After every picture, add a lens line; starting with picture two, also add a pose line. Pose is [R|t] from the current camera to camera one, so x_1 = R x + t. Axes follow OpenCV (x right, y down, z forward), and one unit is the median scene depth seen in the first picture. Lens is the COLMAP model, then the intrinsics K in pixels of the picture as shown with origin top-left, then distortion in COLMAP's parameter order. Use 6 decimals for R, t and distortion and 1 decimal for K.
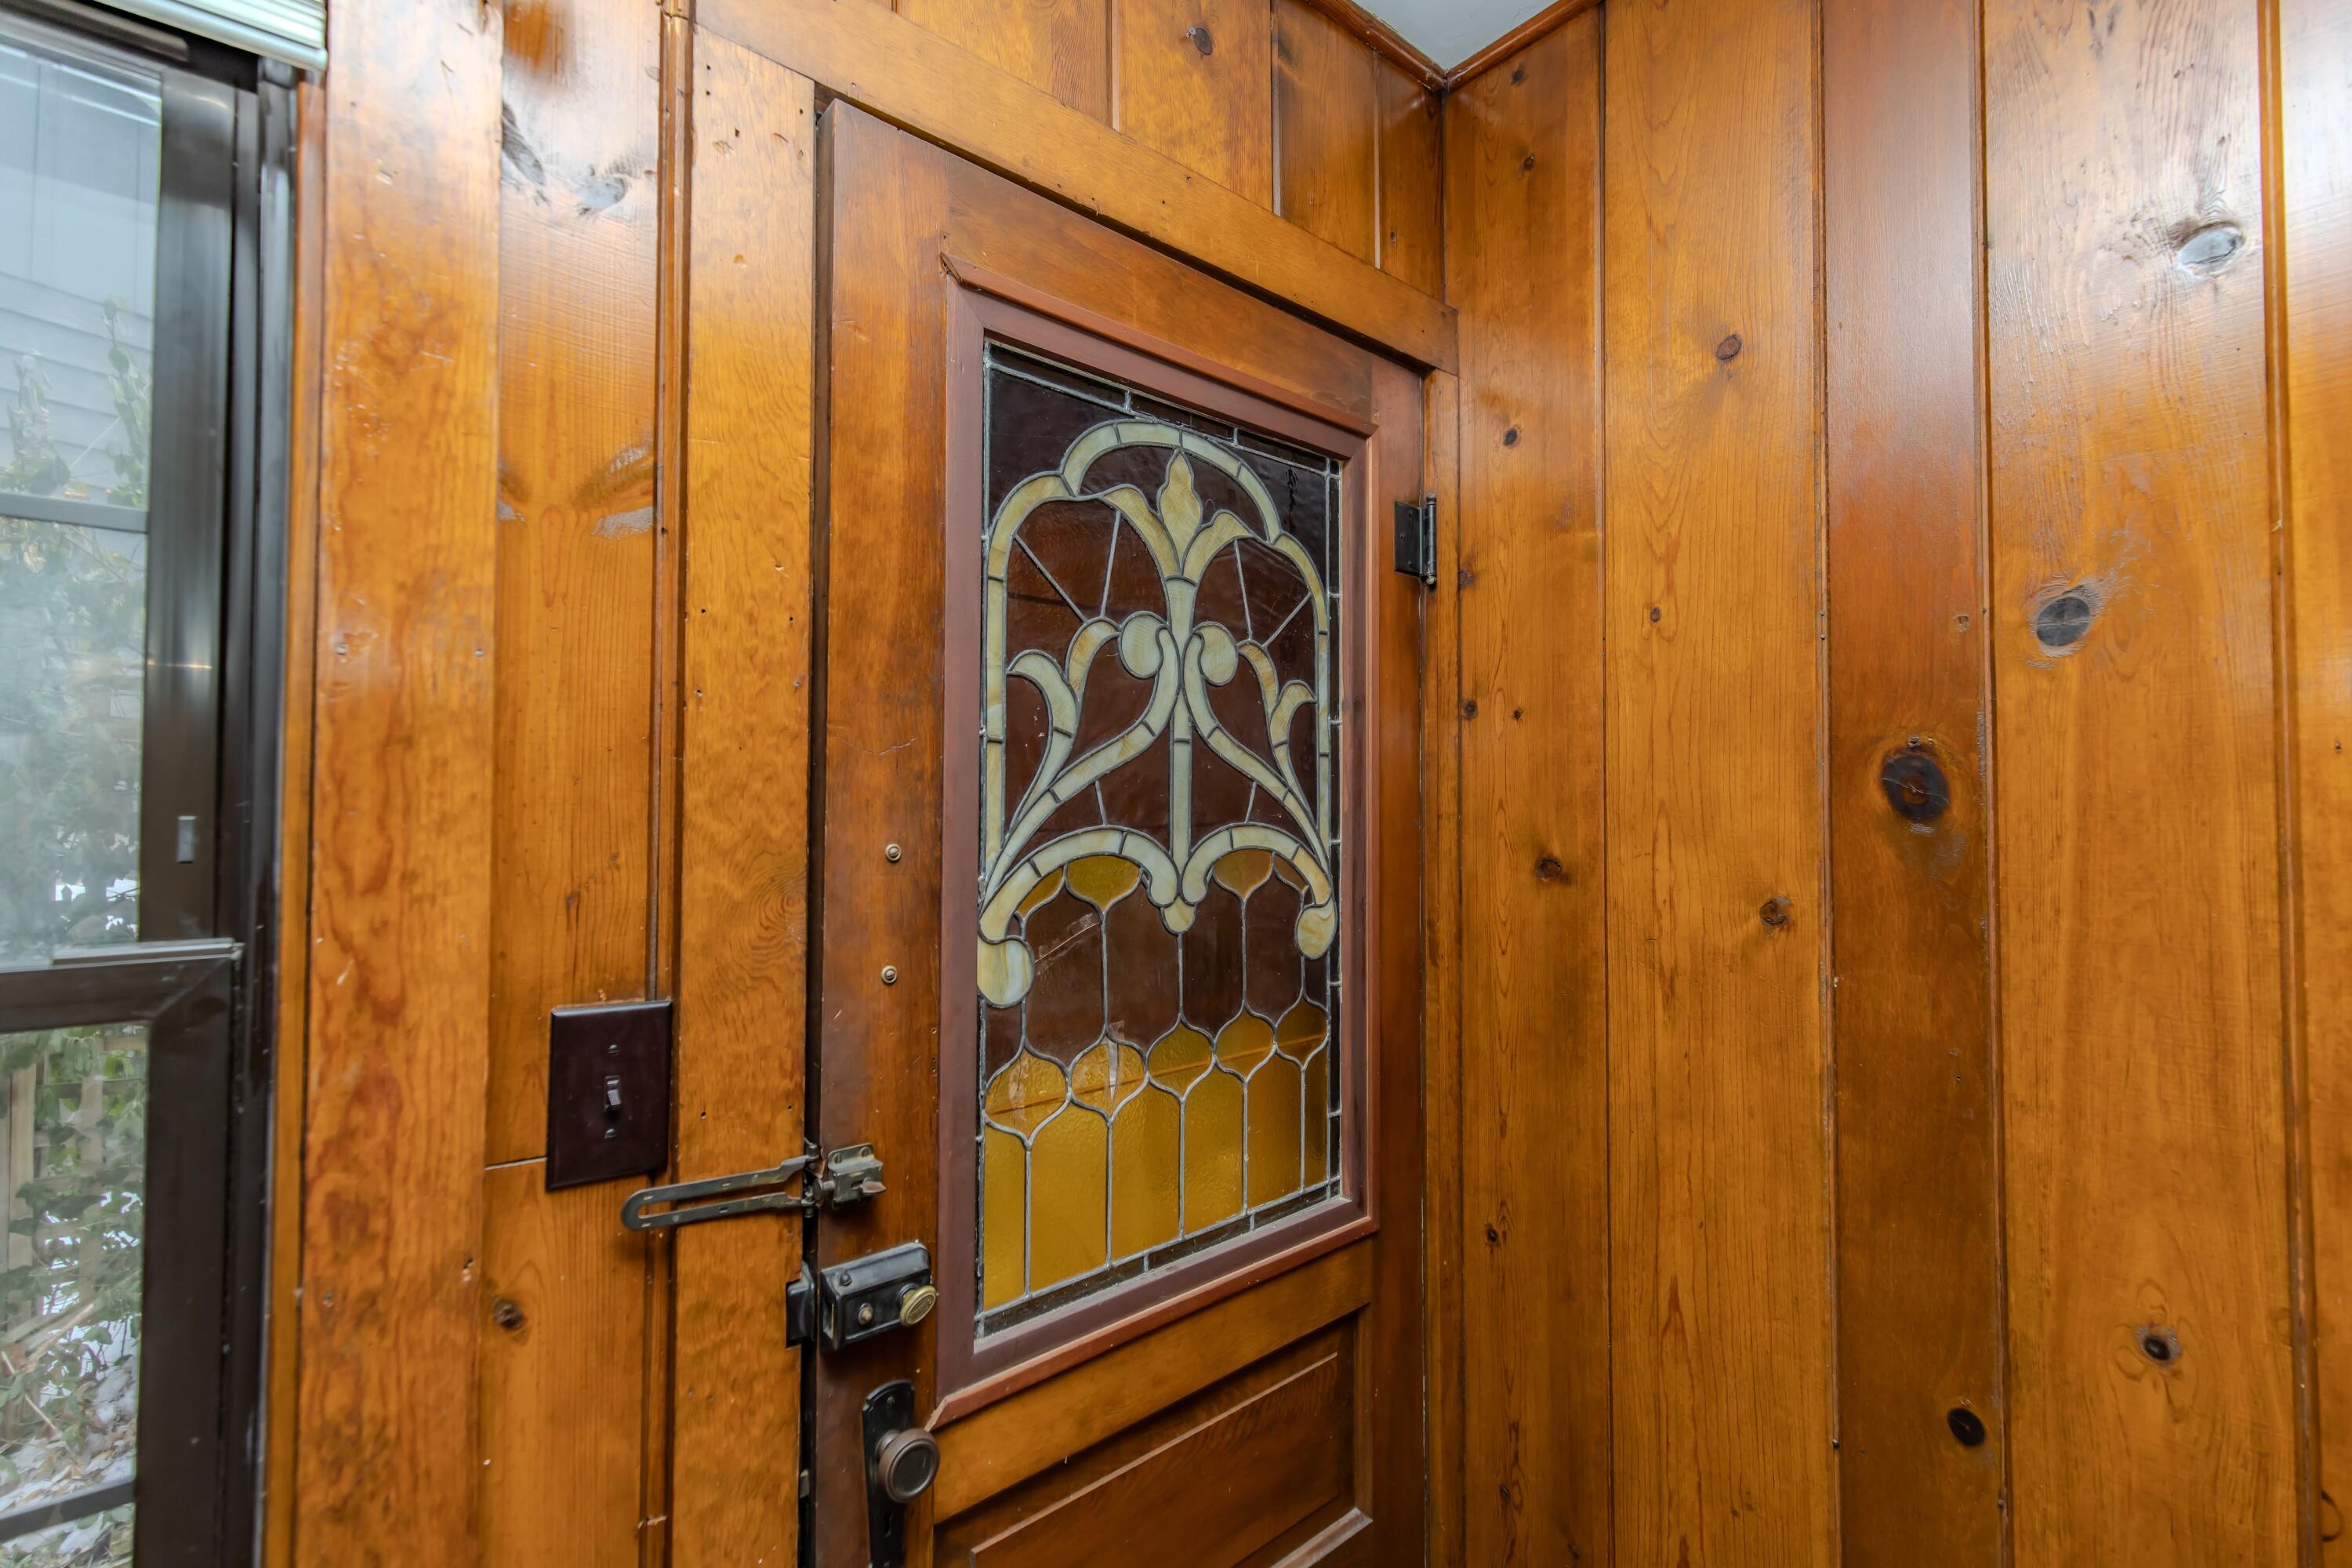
lens RADIAL K [[1050.0, 0, 1178.5], [0, 1050.0, 781.8], [0, 0, 1]] dist [0.007779, -0.001610]
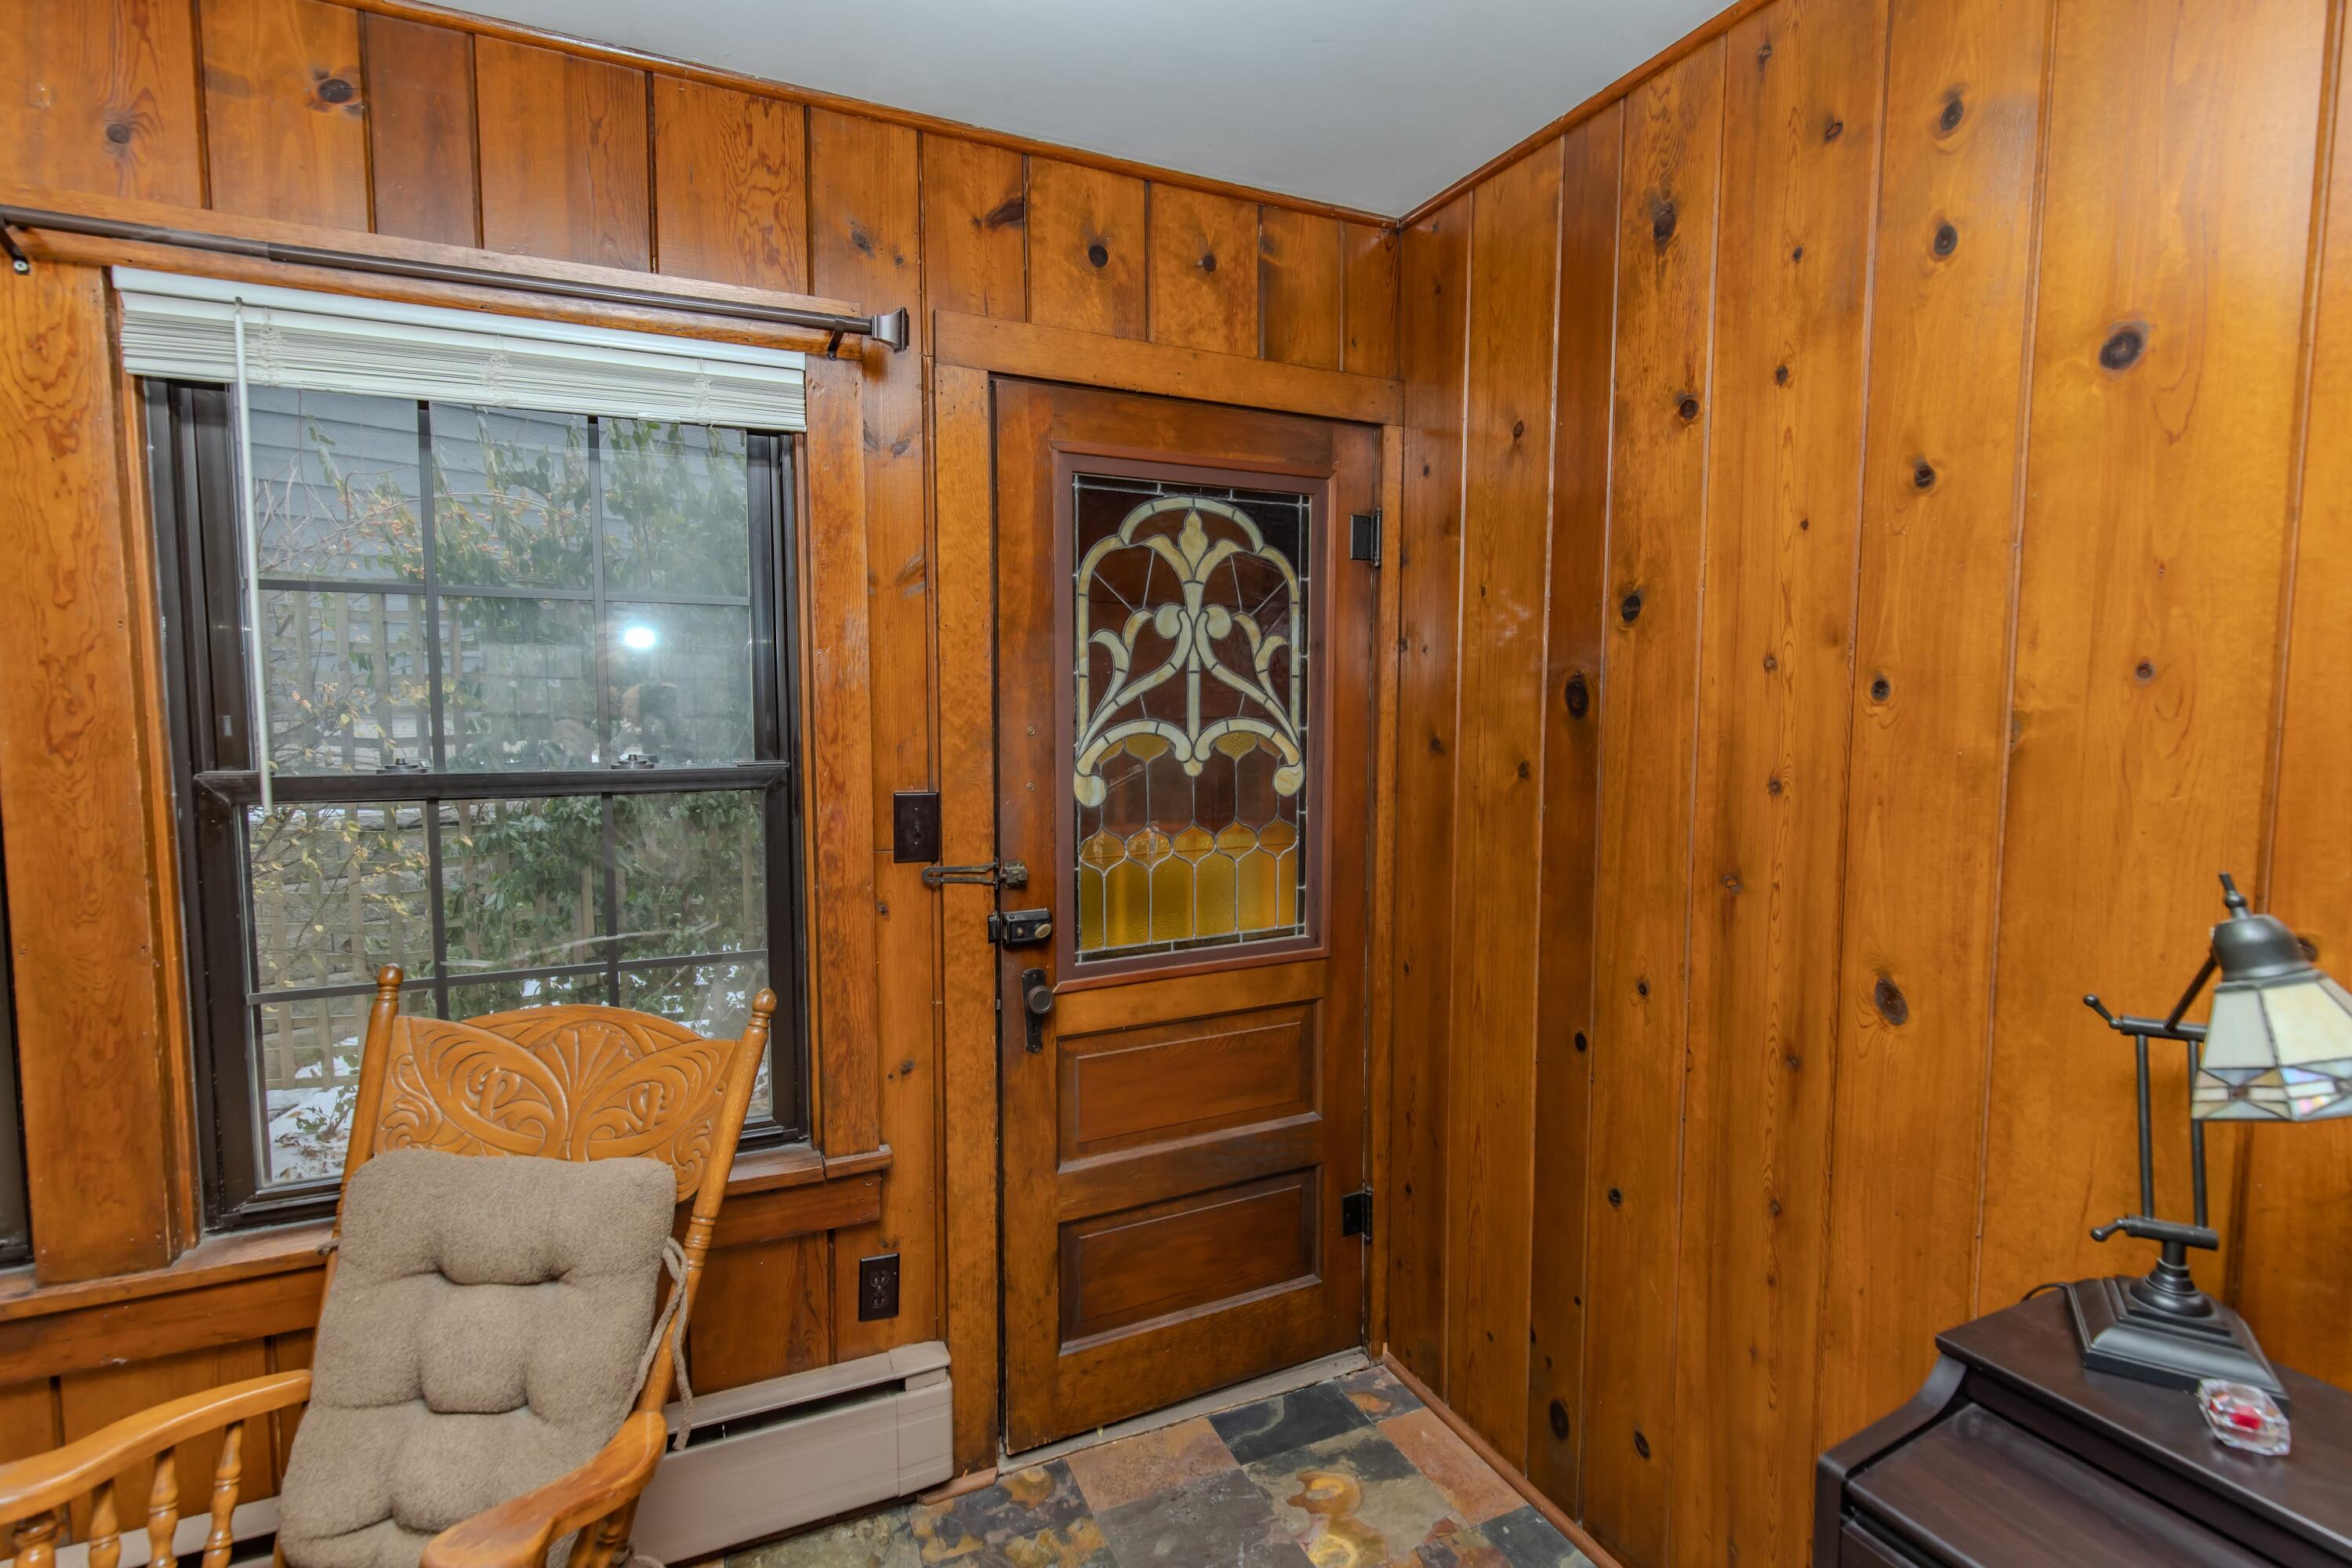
lens RADIAL K [[1047.7, 0, 1172.3], [0, 1047.7, 779.0], [0, 0, 1]] dist [0.007797, -0.001469]
pose [[0.968880, 0.018364, -0.246848, 0.488909], [0.006892, 0.994856, 0.101062, -0.044745], [0.247434, -0.099619, 0.963770, -0.914097]]
